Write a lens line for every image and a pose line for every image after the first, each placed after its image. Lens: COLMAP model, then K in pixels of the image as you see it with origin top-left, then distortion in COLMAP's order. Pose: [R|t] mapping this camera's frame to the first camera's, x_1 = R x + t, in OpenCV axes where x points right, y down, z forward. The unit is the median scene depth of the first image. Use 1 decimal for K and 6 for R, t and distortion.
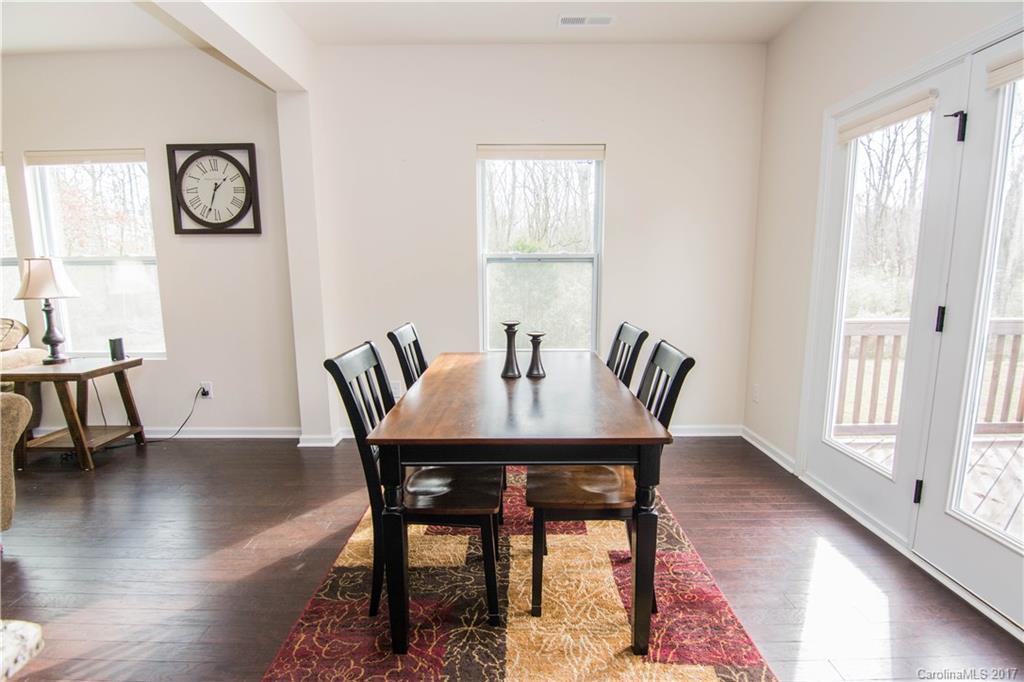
lens RADIAL K [[497.8, 0, 507.9], [0, 497.8, 344.8], [0, 0, 1]] dist [-0.002823, -0.013749]
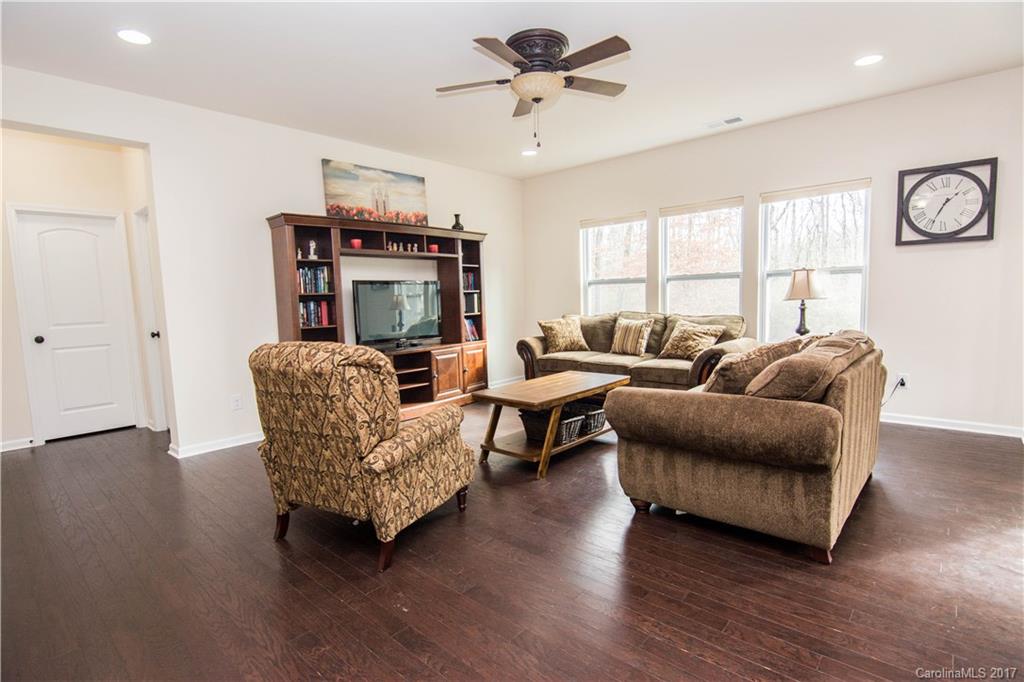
lens RADIAL K [[499.3, 0, 514.5], [0, 499.3, 346.5], [0, 0, 1]] dist [-0.012481, -0.000070]
pose [[0.745368, 0.047156, -0.664983, -0.563632], [-0.072427, 0.997319, -0.010459, 0.095554], [0.662707, 0.055959, 0.746785, -0.479724]]
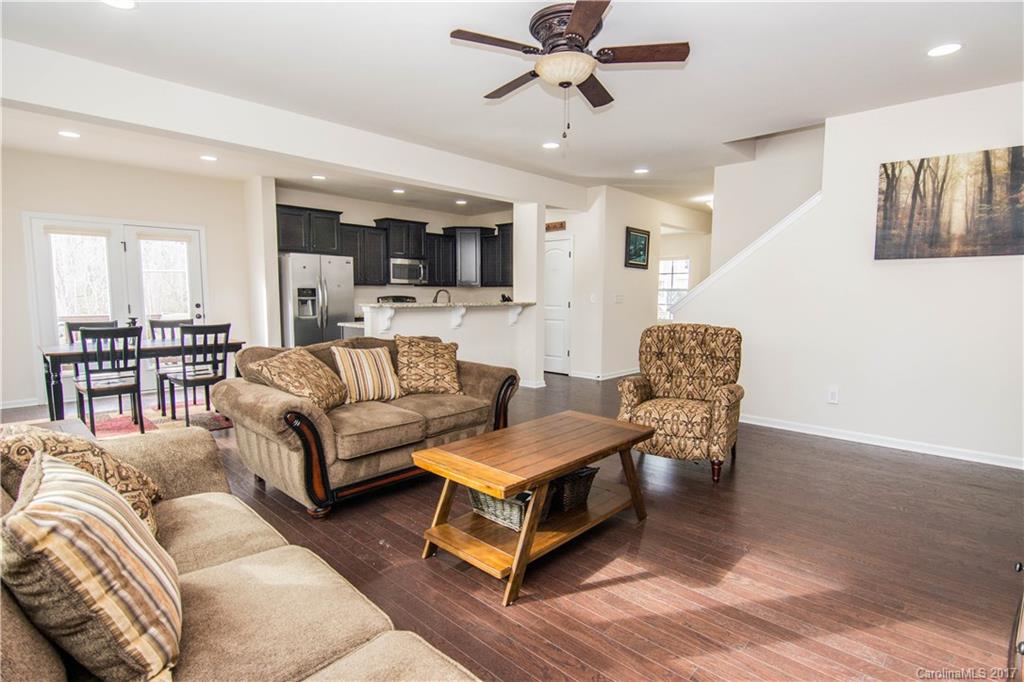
lens RADIAL K [[499.3, 0, 514.5], [0, 499.3, 346.5], [0, 0, 1]] dist [-0.012481, -0.000070]
pose [[-0.727892, -0.072631, 0.681834, -1.694452], [0.100046, 0.972484, 0.210396, -0.132791], [-0.678354, 0.221360, -0.700597, 0.915415]]
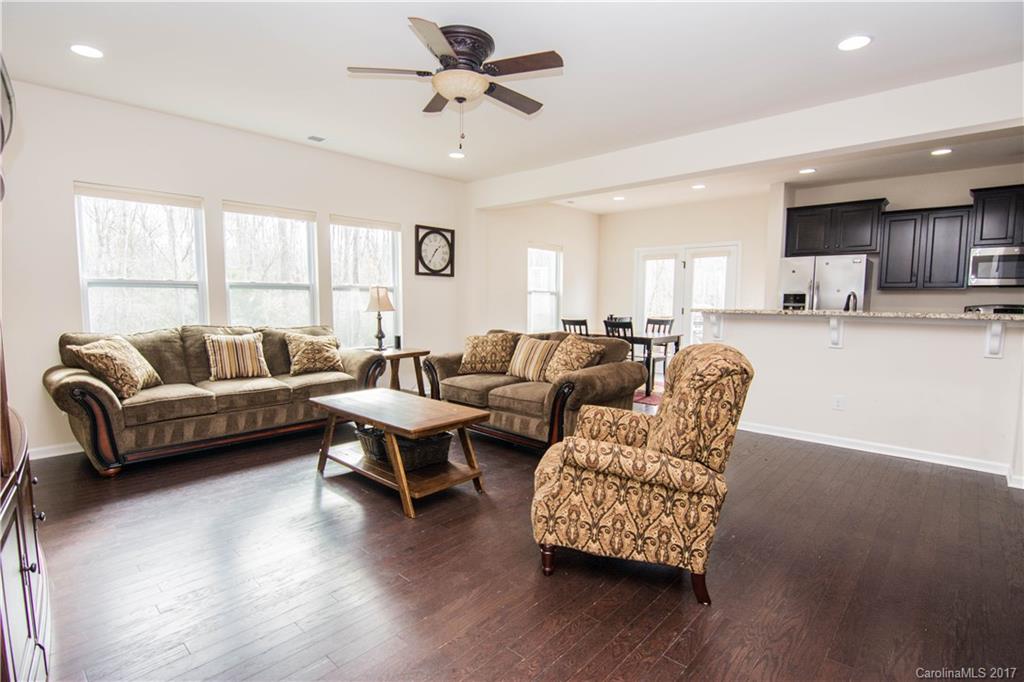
lens RADIAL K [[499.3, 0, 514.5], [0, 499.3, 346.5], [0, 0, 1]] dist [-0.012481, -0.000070]
pose [[0.675568, -0.061560, 0.734723, -1.777181], [0.101094, 0.994831, -0.009601, 0.079360], [-0.730334, 0.080762, 0.678299, -0.425507]]
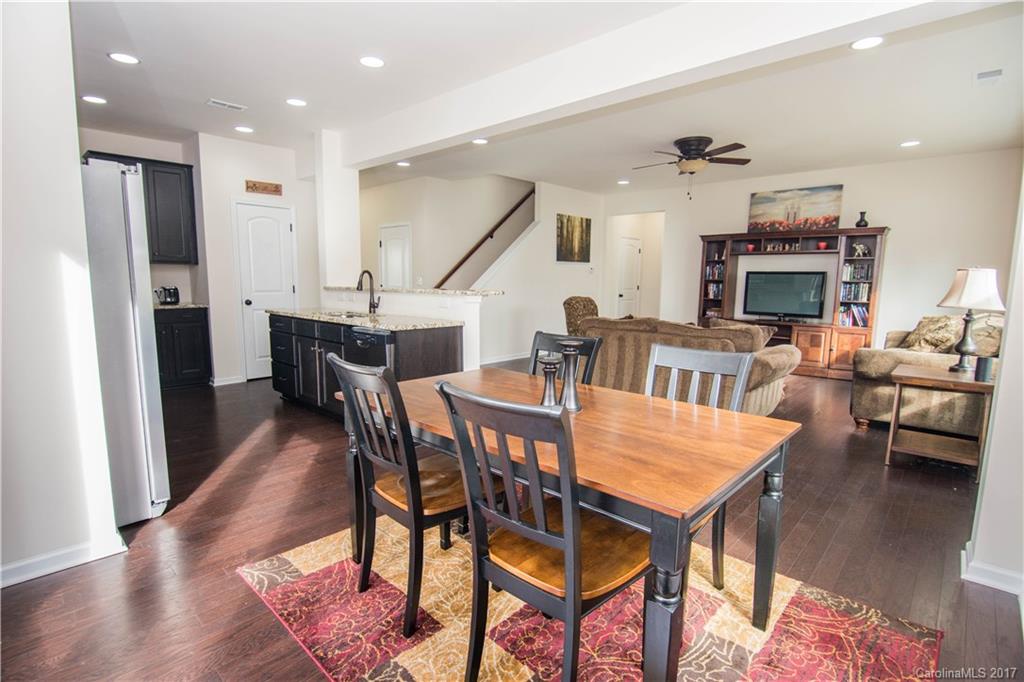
lens RADIAL K [[497.8, 0, 507.9], [0, 497.8, 344.8], [0, 0, 1]] dist [-0.002823, -0.013749]
pose [[-0.688045, 0.092012, -0.719811, 0.425674], [-0.115409, 0.965429, 0.233724, -0.141782], [0.716432, 0.243886, -0.653640, 0.954071]]
